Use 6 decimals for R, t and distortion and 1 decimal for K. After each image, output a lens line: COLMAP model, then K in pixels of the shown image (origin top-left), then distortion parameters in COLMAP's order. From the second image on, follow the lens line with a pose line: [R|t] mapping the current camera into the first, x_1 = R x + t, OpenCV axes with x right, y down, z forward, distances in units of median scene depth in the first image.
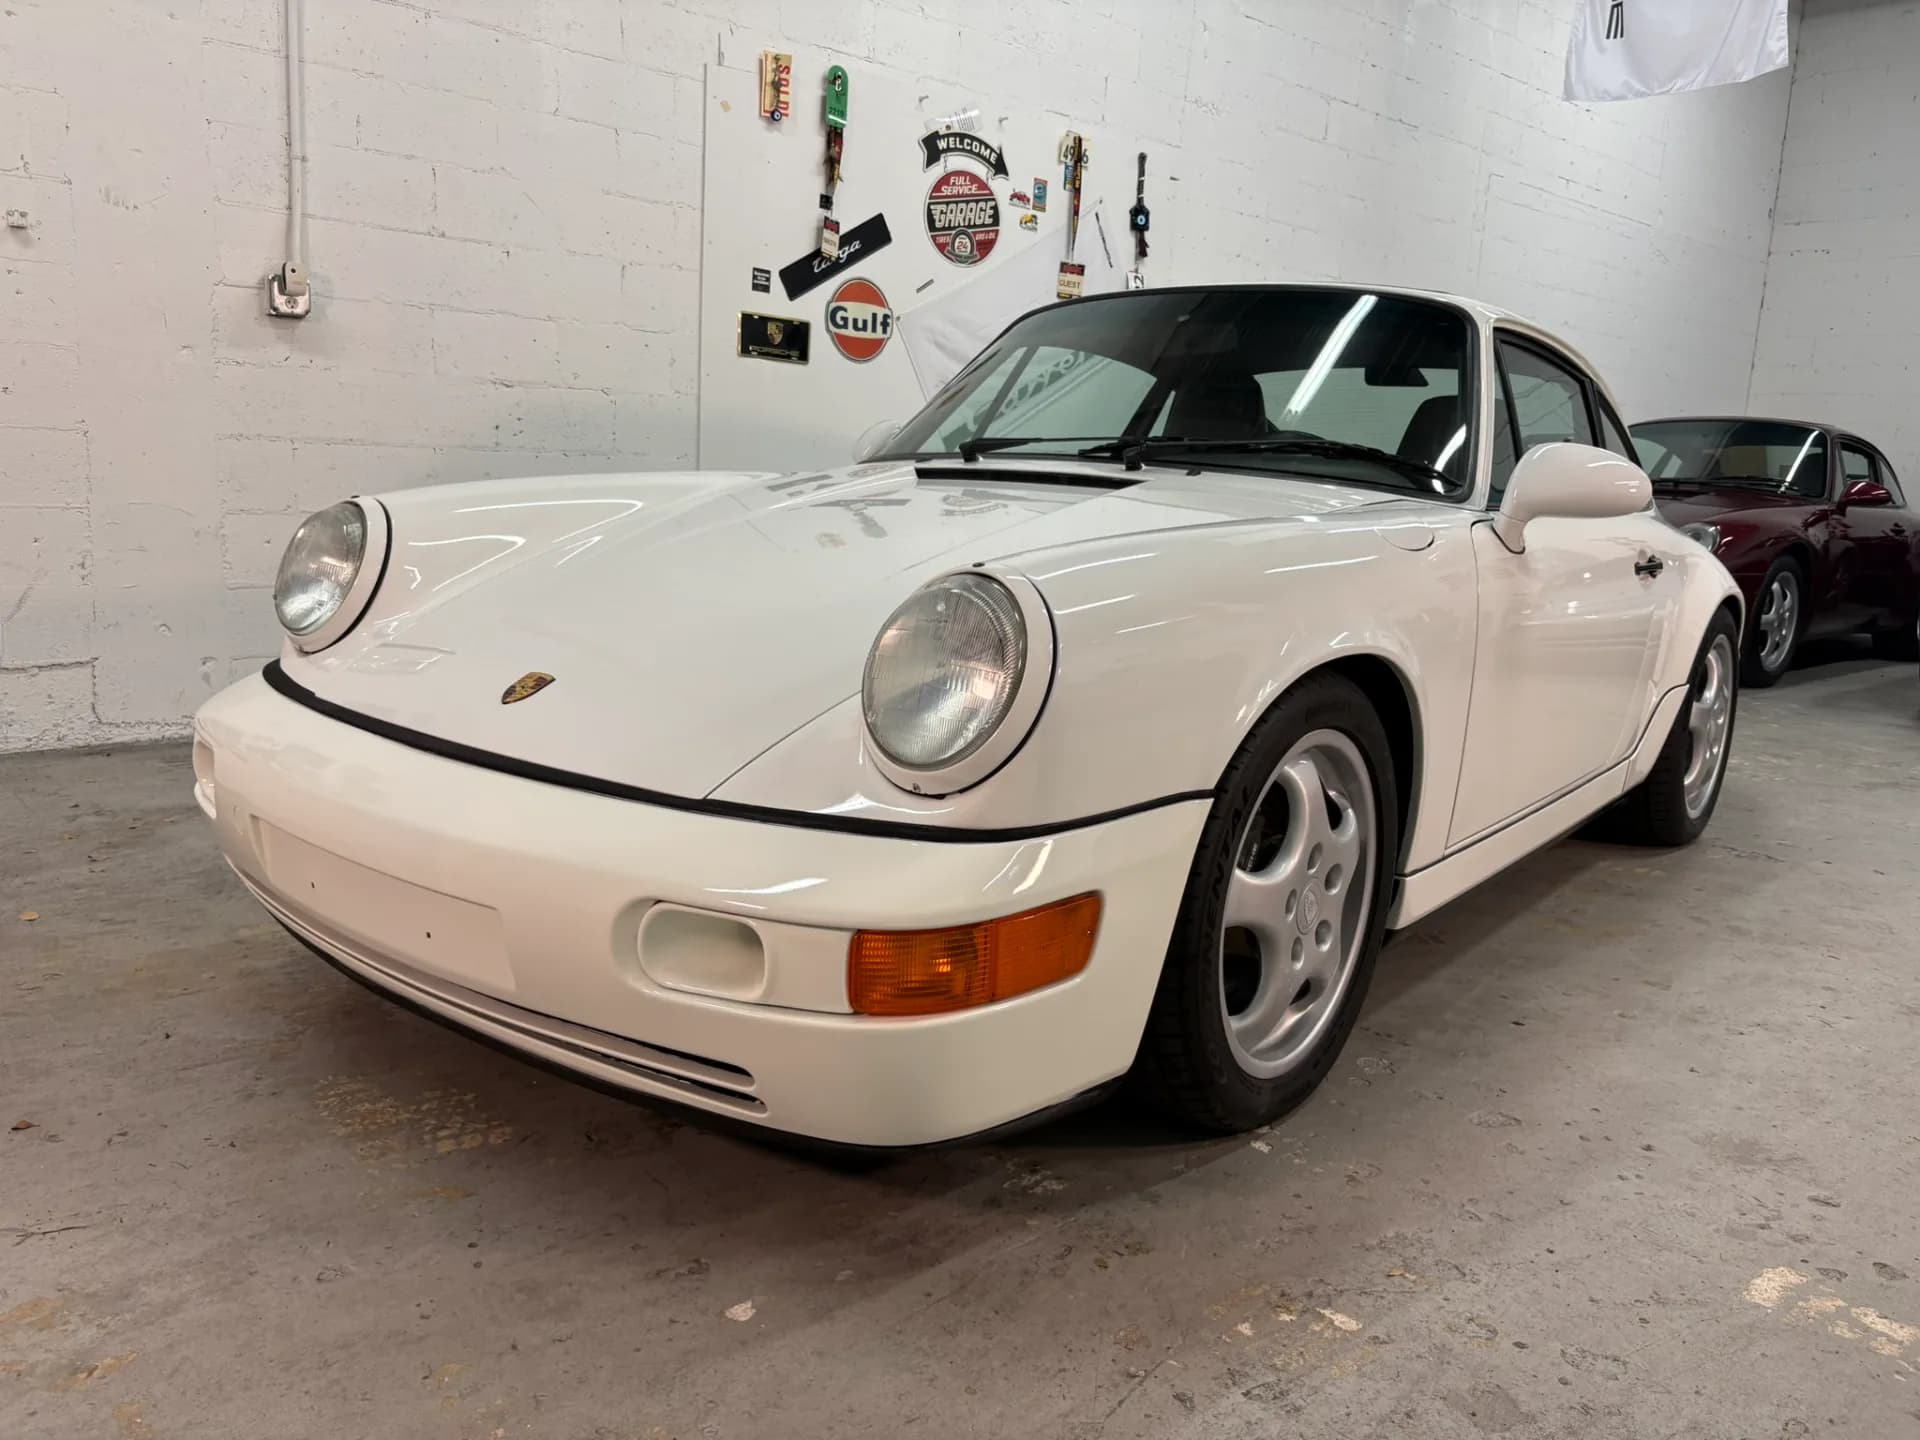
lens RADIAL K [[1476.2, 0, 962.0], [0, 1476.2, 698.8], [0, 0, 1]] dist [0.028633, -0.045022]
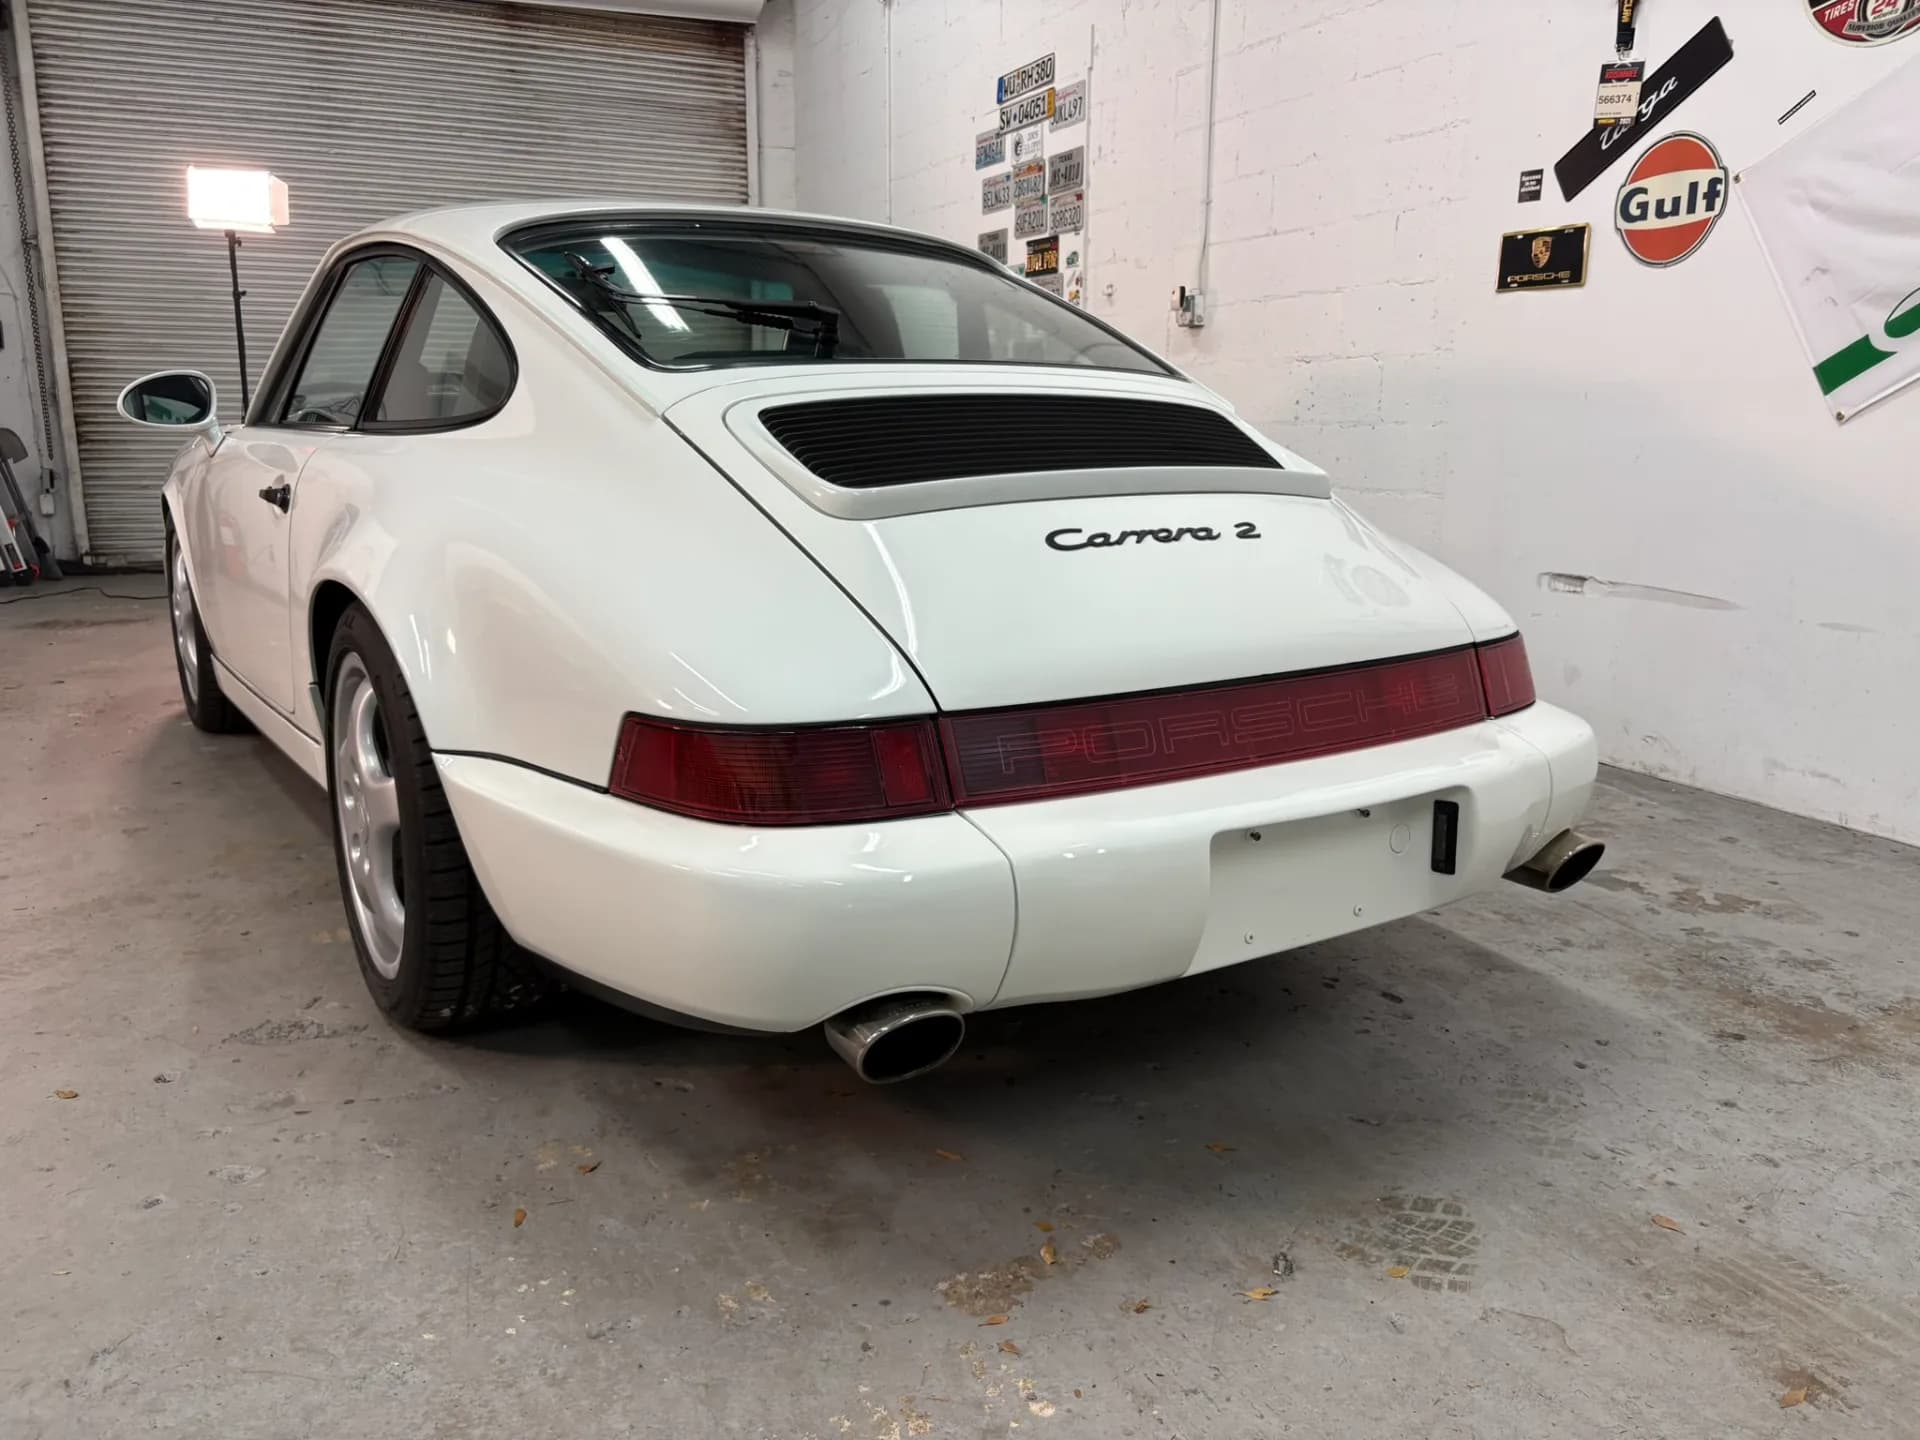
lens RADIAL K [[1455.4, 0, 966.6], [0, 1455.4, 718.3], [0, 0, 1]] dist [0.054111, -0.069318]
pose [[-0.310111, 0.149189, -0.938922, 0.886129], [-0.168097, 0.963446, 0.208605, -0.161371], [0.935721, 0.222521, -0.273697, 1.255863]]
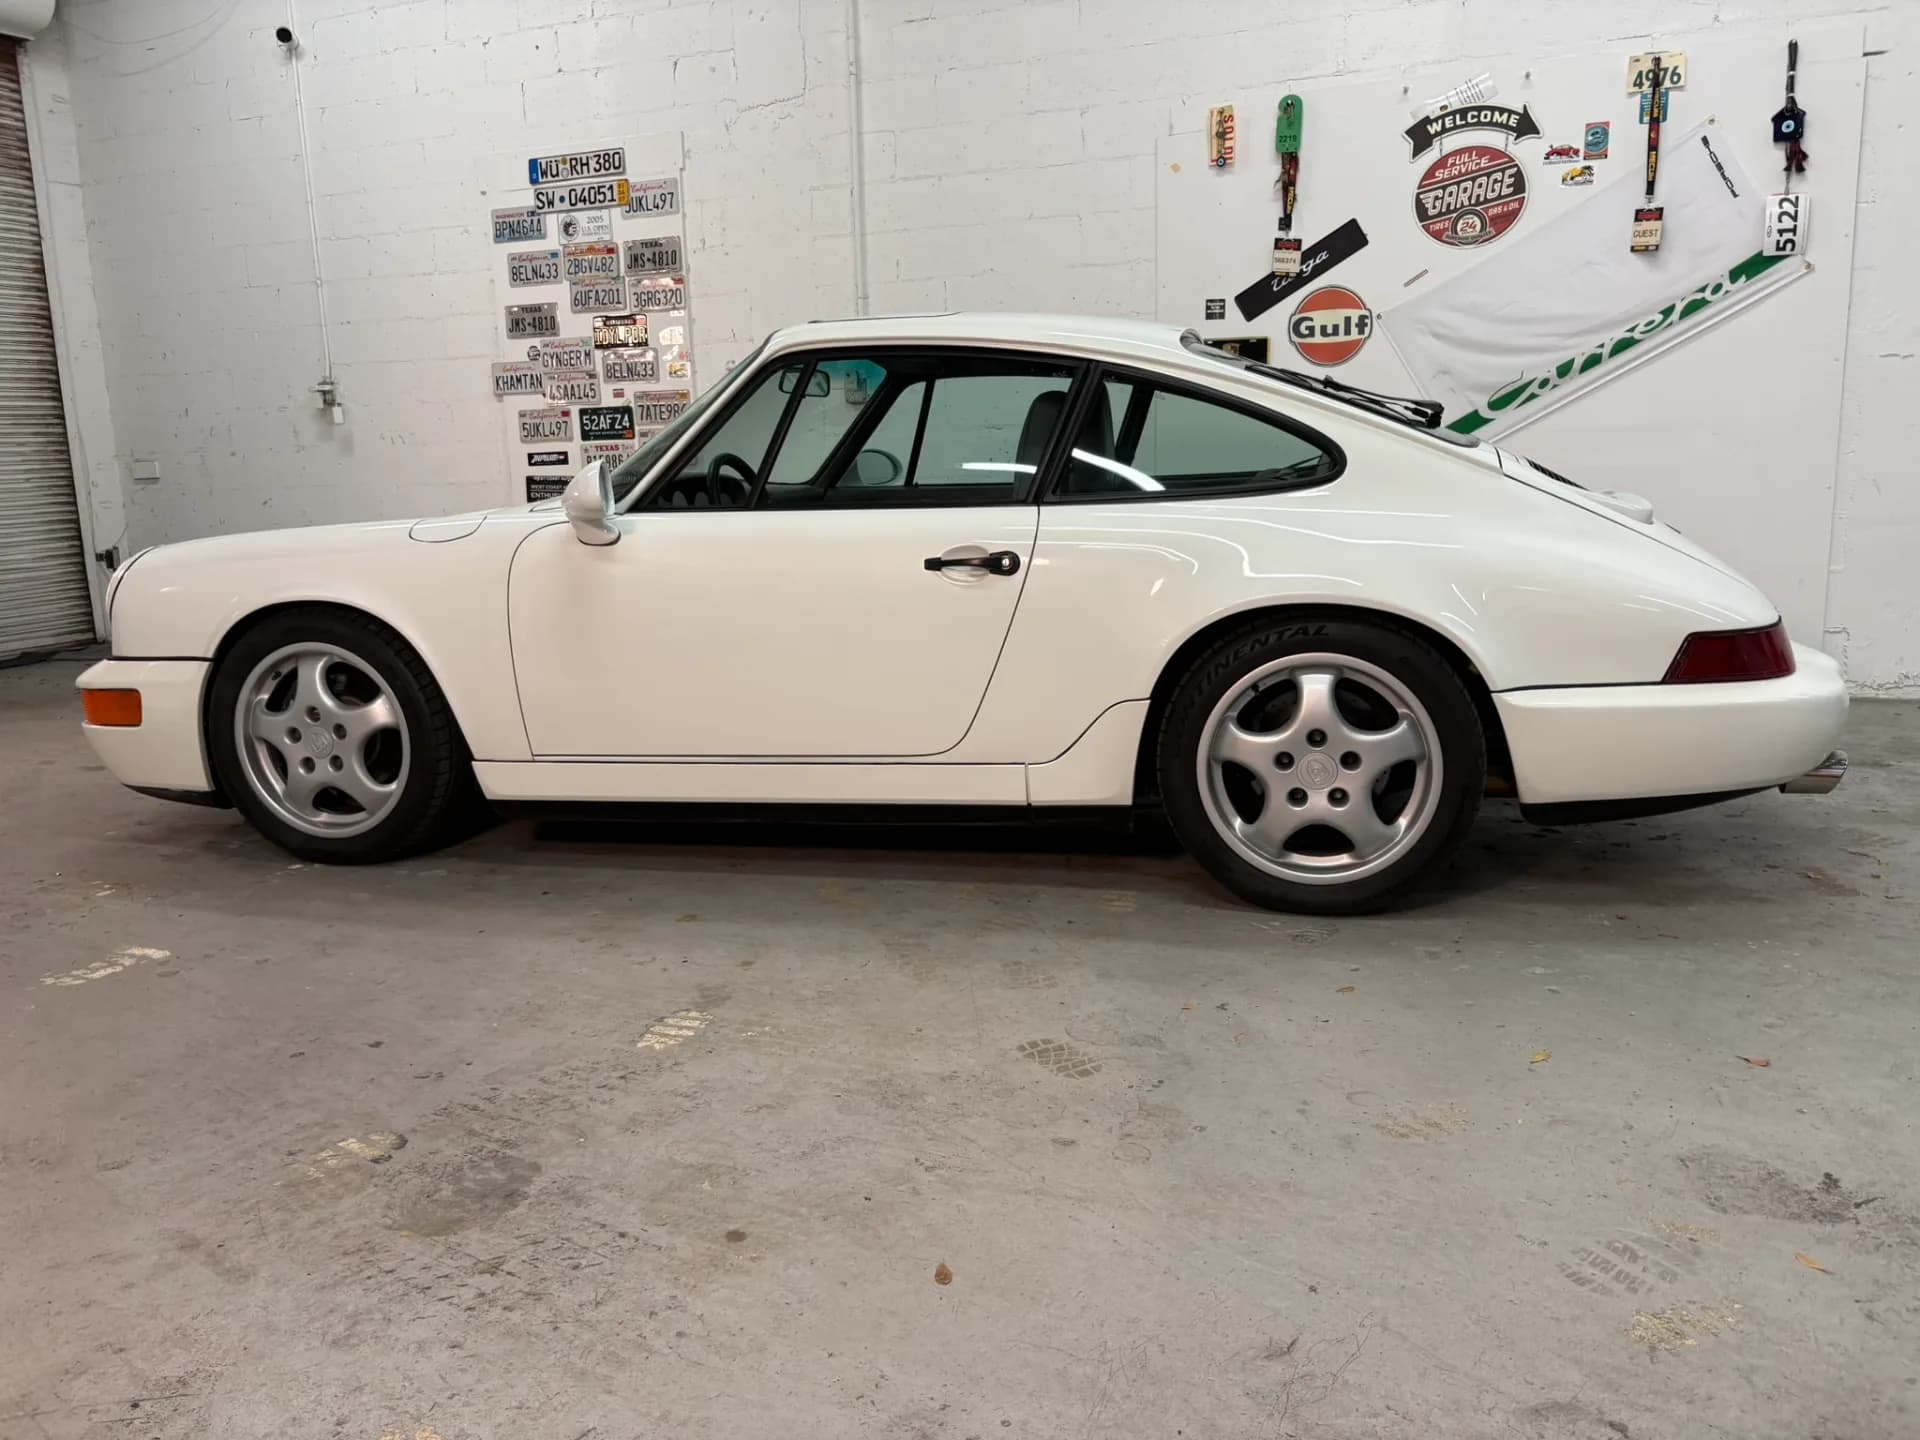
lens RADIAL K [[1443.4, 0, 960.0], [0, 1443.4, 720.0], [0, 0, 1]] dist [0.003134, 0.011585]
pose [[0.416624, 0.111271, -0.902243, 1.032049], [-0.095816, 0.992328, 0.078136, -0.047371], [0.904015, 0.053896, 0.424089, 0.465086]]
